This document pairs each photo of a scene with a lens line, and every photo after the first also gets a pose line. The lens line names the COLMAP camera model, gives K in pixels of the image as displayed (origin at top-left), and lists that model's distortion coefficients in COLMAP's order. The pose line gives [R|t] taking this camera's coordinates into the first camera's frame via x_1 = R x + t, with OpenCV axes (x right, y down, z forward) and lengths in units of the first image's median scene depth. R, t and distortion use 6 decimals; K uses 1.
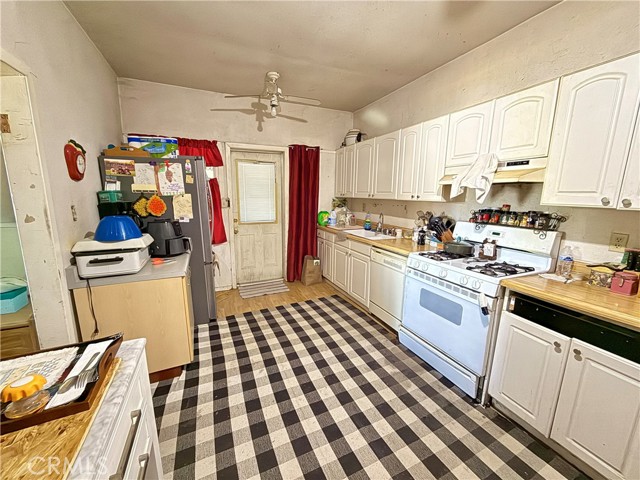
lens RADIAL K [[254.8, 0, 319.1], [0, 254.8, 240.0], [0, 0, 1]] dist [-0.002299, 0.000949]
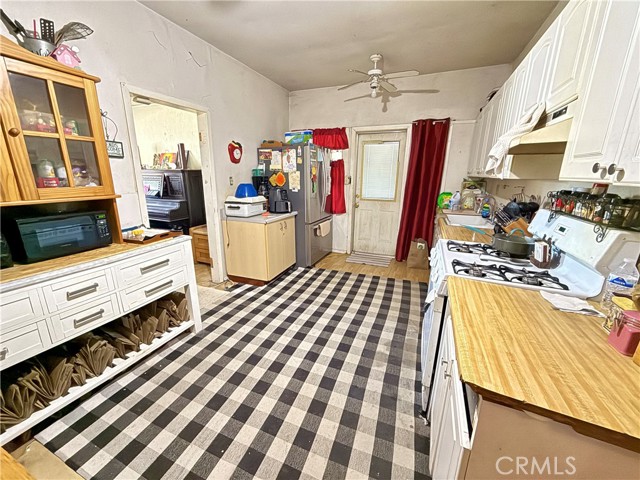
lens RADIAL K [[254.8, 0, 318.6], [0, 254.8, 240.7], [0, 0, 1]] dist [-0.002299, 0.000949]
pose [[0.686962, 0.183066, -0.703256, 0.534977], [-0.135791, 0.983041, 0.123253, 0.005360], [0.713893, 0.010826, 0.700171, 0.093281]]
